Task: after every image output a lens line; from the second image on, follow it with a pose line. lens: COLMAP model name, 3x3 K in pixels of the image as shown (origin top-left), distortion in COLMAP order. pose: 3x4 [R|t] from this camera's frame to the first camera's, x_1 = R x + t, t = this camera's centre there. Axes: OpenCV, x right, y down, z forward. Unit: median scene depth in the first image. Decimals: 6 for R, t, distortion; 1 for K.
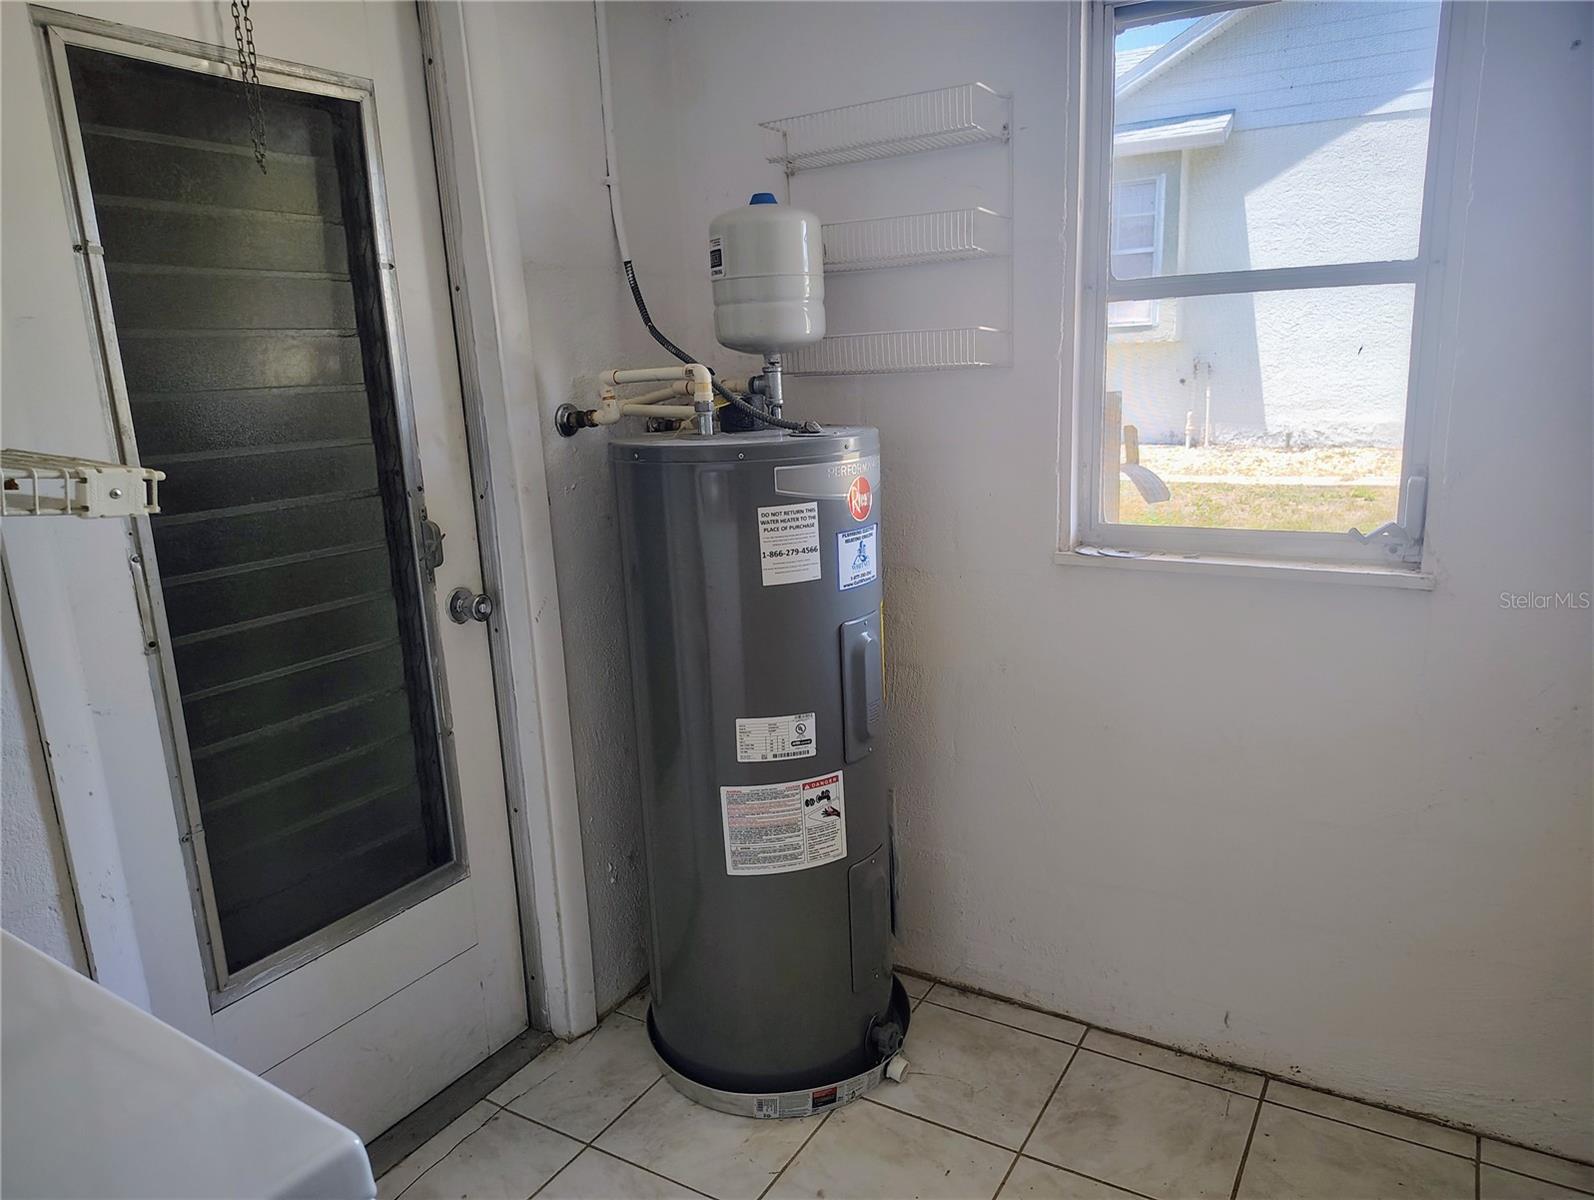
lens RADIAL K [[1093.4, 0, 799.9], [0, 1093.4, 634.4], [0, 0, 1]] dist [-0.011135, -0.004985]
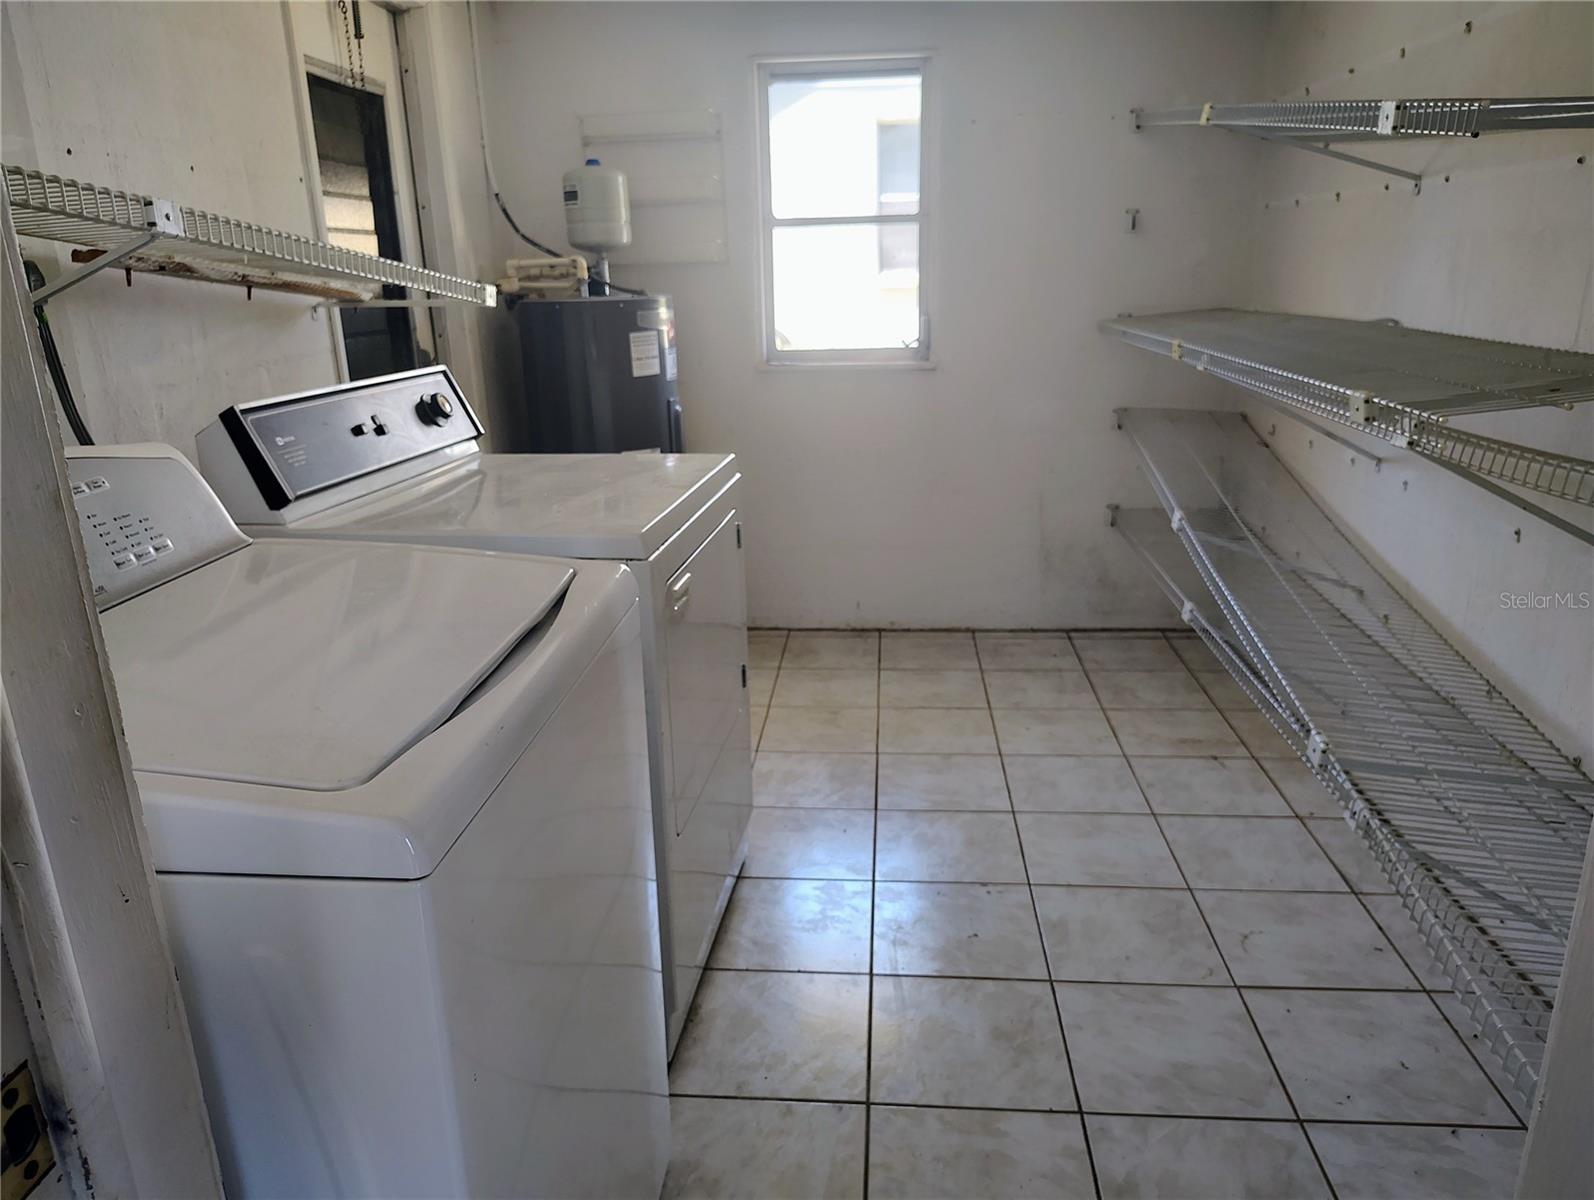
lens RADIAL K [[1099.6, 0, 799.1], [0, 1099.6, 612.9], [0, 0, 1]] dist [0.048905, -0.076112]
pose [[0.898321, -0.116420, 0.423633, -0.589294], [0.094709, 0.992896, 0.072030, 0.234281], [-0.429009, -0.024584, 0.902965, -0.801013]]
